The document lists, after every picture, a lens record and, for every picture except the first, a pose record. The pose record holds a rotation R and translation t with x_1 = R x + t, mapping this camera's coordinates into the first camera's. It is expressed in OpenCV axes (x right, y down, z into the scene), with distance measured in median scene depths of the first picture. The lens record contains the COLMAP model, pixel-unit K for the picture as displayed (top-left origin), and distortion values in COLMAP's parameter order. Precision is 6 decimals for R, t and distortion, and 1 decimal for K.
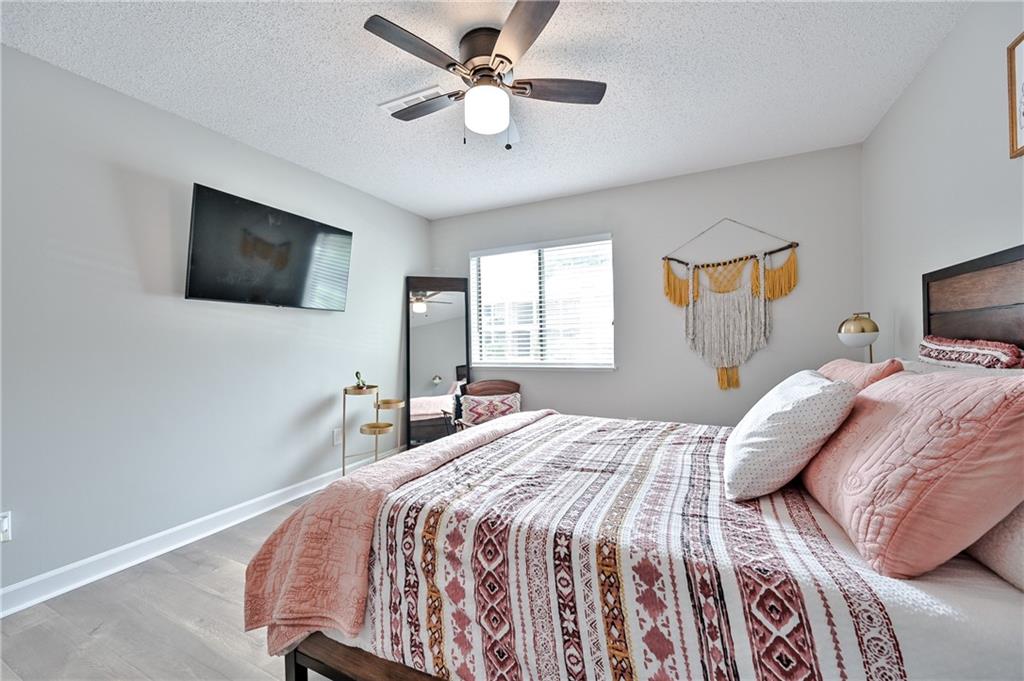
lens RADIAL K [[412.0, 0, 514.6], [0, 412.0, 339.4], [0, 0, 1]] dist [0.000907, 0.000052]
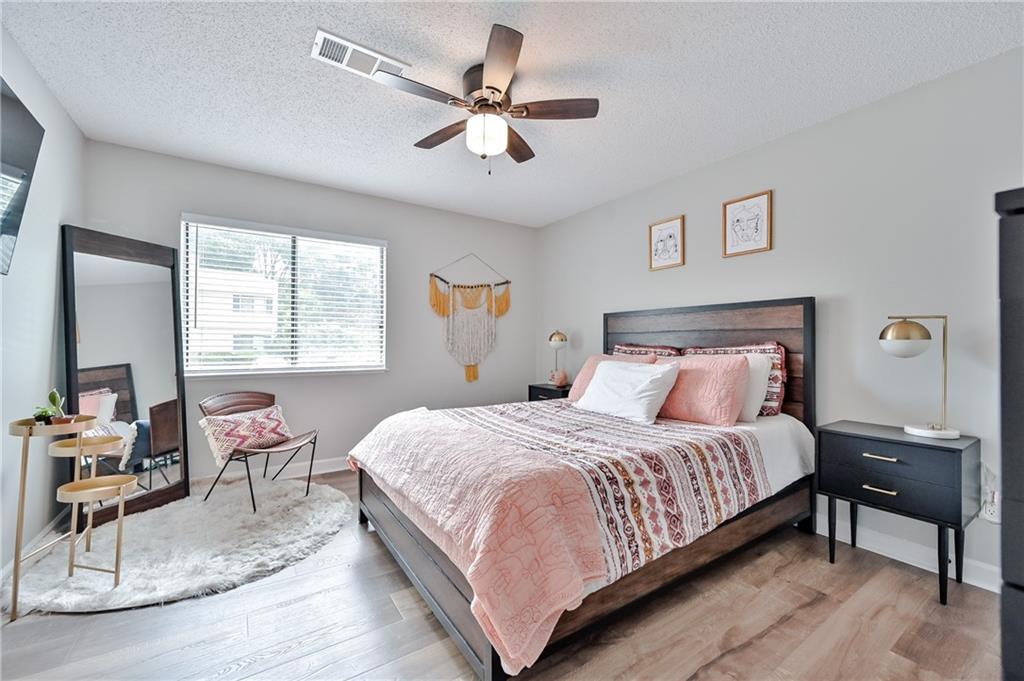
lens RADIAL K [[412.0, 0, 516.7], [0, 412.0, 337.1], [0, 0, 1]] dist [0.000907, 0.000052]
pose [[0.493112, 0.032482, 0.869359, -0.583401], [-0.014790, 0.999471, -0.028955, 0.014261], [-0.869840, 0.001420, 0.493331, 0.222189]]
